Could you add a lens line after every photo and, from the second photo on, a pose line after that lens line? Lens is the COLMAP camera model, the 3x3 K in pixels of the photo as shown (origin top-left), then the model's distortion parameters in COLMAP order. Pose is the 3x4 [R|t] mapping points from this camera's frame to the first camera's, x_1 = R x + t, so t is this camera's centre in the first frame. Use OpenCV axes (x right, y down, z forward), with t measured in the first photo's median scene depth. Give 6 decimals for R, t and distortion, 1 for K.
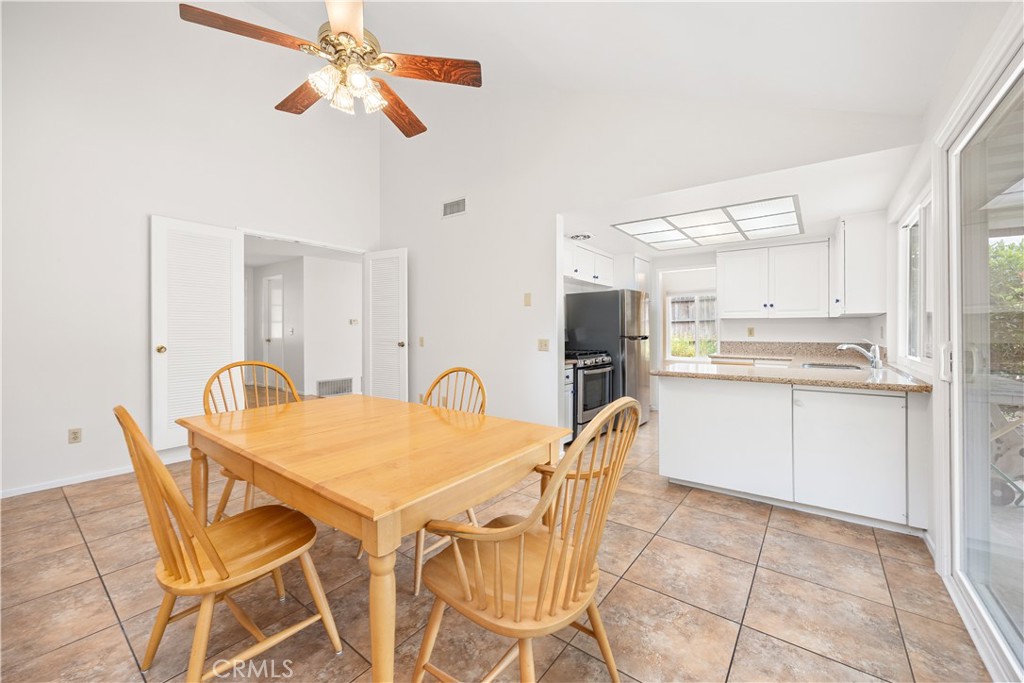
lens RADIAL K [[401.4, 0, 513.3], [0, 401.4, 330.7], [0, 0, 1]] dist [-0.000897, -0.000071]
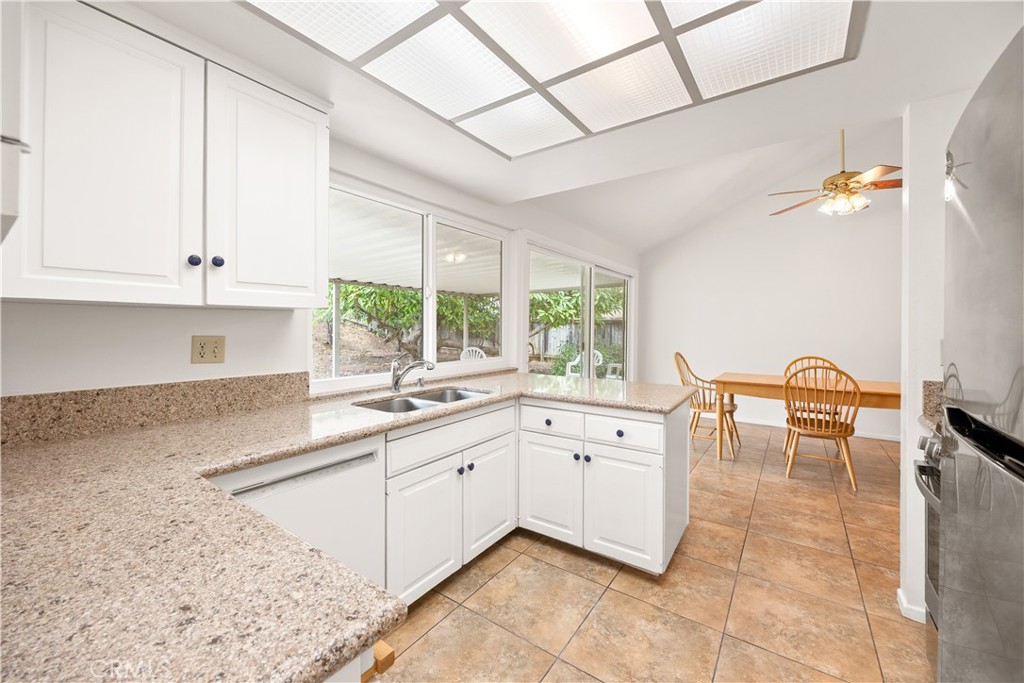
lens RADIAL K [[400.9, 0, 515.8], [0, 400.9, 323.3], [0, 0, 1]] dist [-0.001232, -0.000259]
pose [[-0.999307, -0.004197, -0.036992, 0.499705], [-0.003915, 0.999963, -0.007675, -0.017889], [0.037023, -0.007525, -0.999286, 1.209706]]
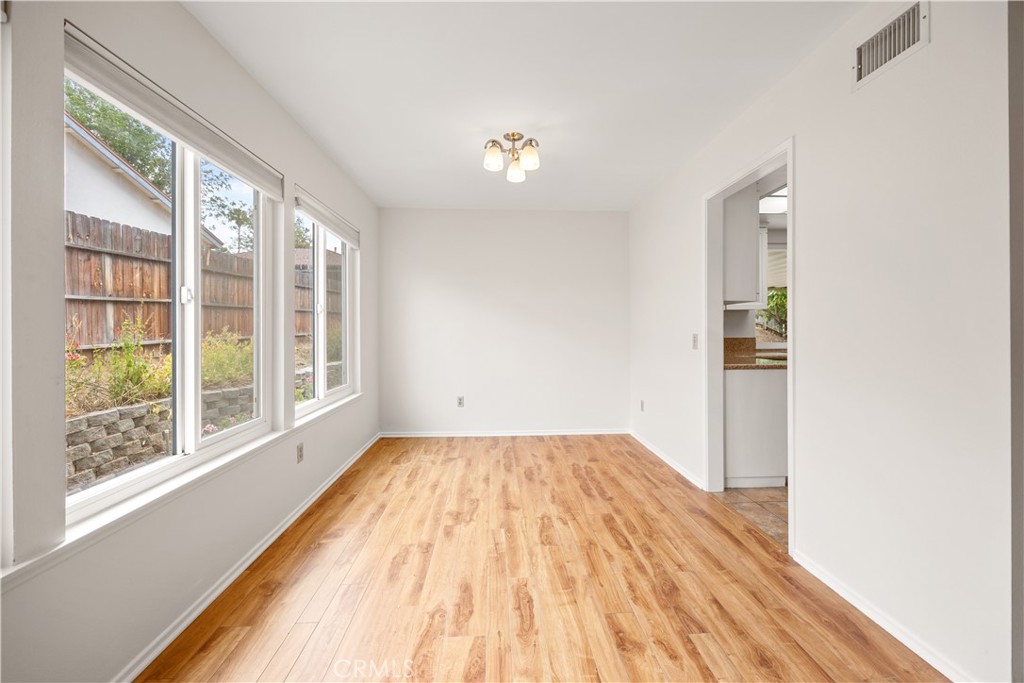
lens RADIAL K [[395.5, 0, 515.1], [0, 395.5, 327.4], [0, 0, 1]] dist [-0.000941, 0.000003]
pose [[-0.647300, 0.003561, 0.762227, 0.350907], [0.004565, 0.999989, -0.000795, 0.005786], [-0.762222, 0.002965, -0.647309, 1.848387]]
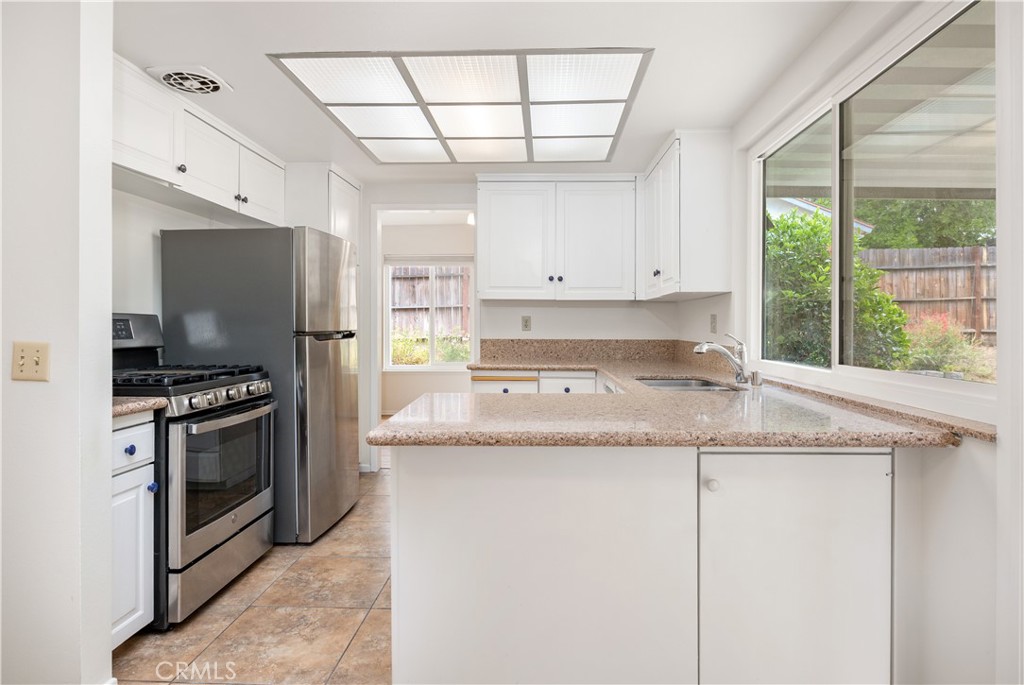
lens RADIAL K [[573.9, 0, 525.5], [0, 573.9, 323.6], [0, 0, 1]] dist [-0.003693, -0.001336]
pose [[0.815288, 0.002043, 0.579052, 0.109998], [-0.001650, 0.999998, -0.001205, 0.005477], [-0.579053, 0.000027, 0.815290, 0.348031]]
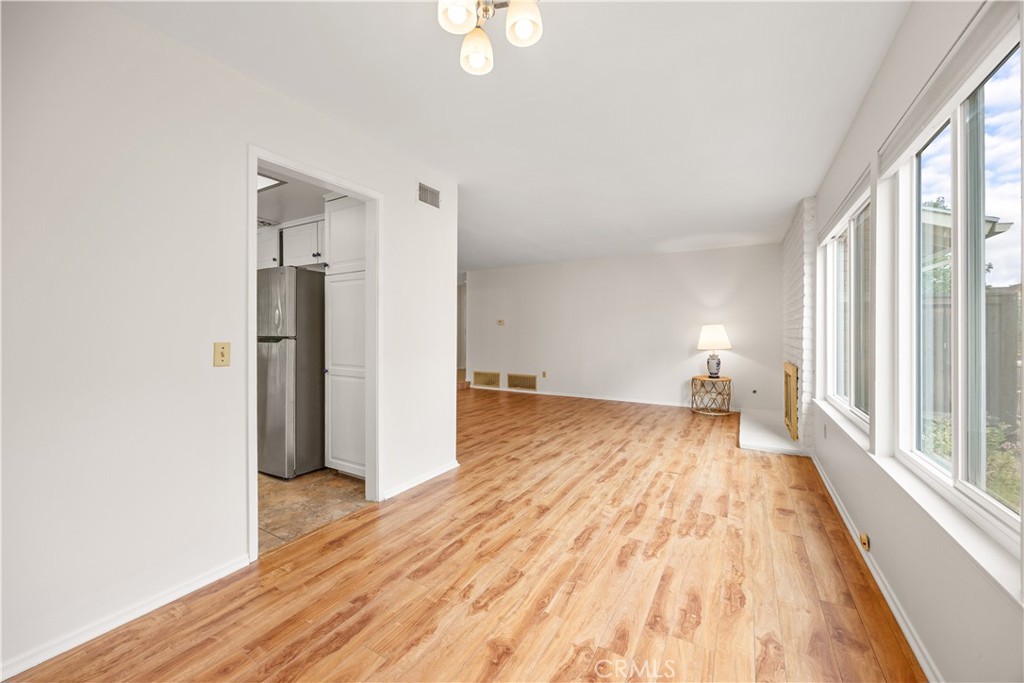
lens RADIAL K [[396.2, 0, 514.9], [0, 396.2, 339.7], [0, 0, 1]] dist [-0.000484, -0.000056]
pose [[0.119617, 0.019921, -0.992620, 1.103096], [0.000088, 0.999798, 0.020076, 0.004310], [0.992820, -0.002488, 0.119591, 1.461498]]
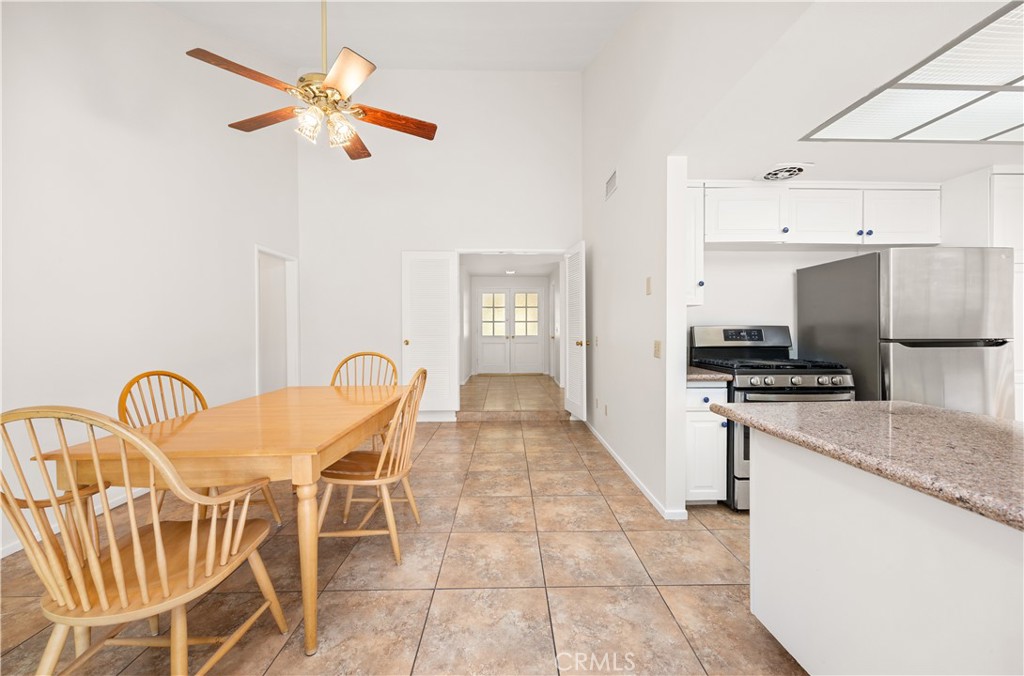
lens RADIAL K [[400.6, 0, 512.8], [0, 400.6, 332.3], [0, 0, 1]] dist [-0.000435, -0.000421]
pose [[0.619332, 0.004627, -0.785115, 0.390358], [0.001850, 0.999971, 0.007353, 0.000698], [0.785127, -0.006007, 0.619306, 0.306624]]
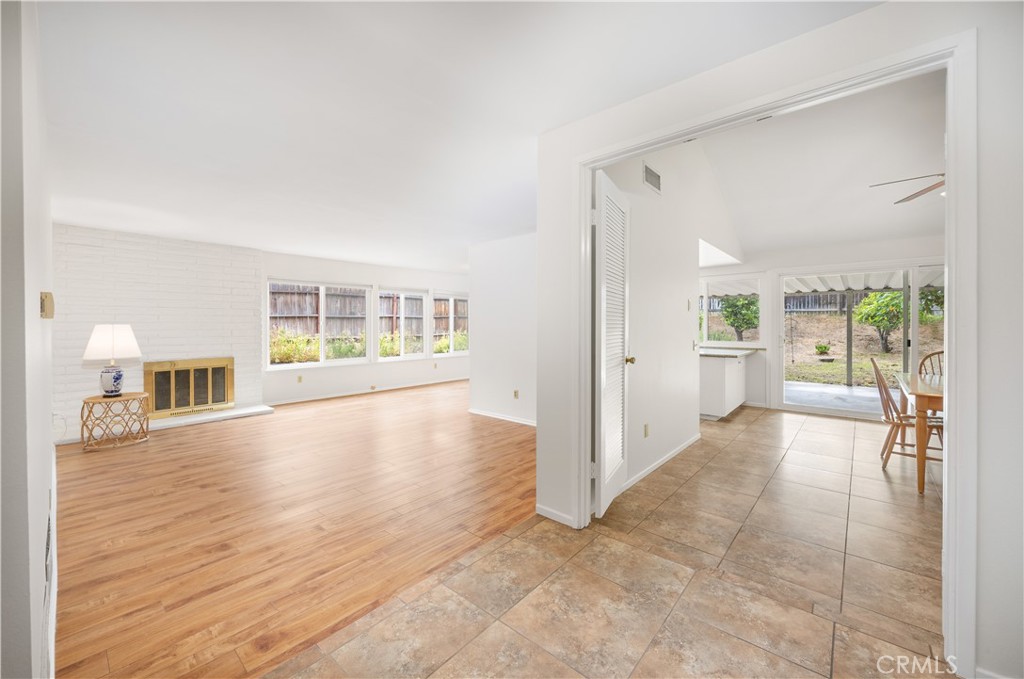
lens RADIAL K [[396.7, 0, 515.9], [0, 396.7, 327.4], [0, 0, 1]] dist [-0.001240, -0.000473]
pose [[0.063874, -0.006233, 0.997939, -0.931327], [-0.001508, 0.999979, 0.006342, -0.020600], [-0.997957, -0.001910, 0.063863, 1.209704]]
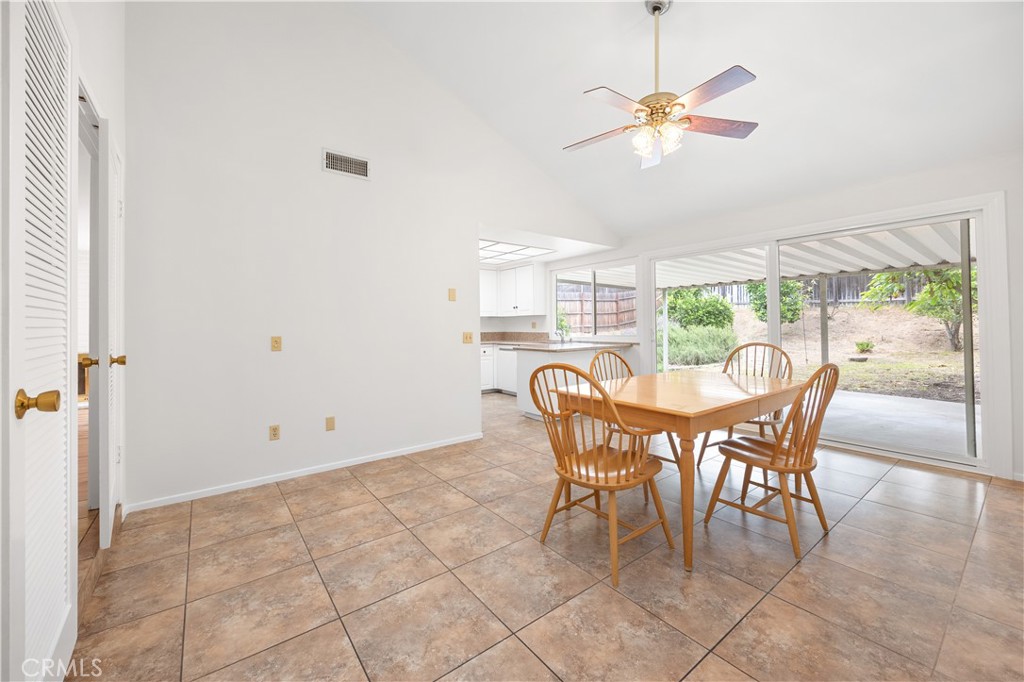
lens RADIAL K [[405.0, 0, 516.3], [0, 405.0, 316.8], [0, 0, 1]] dist [-0.000982, -0.000142]
pose [[0.255155, 0.015600, 0.966774, -0.801411], [0.009574, 0.999780, -0.018659, -0.000130], [-0.966853, 0.014017, 0.254949, 0.491432]]
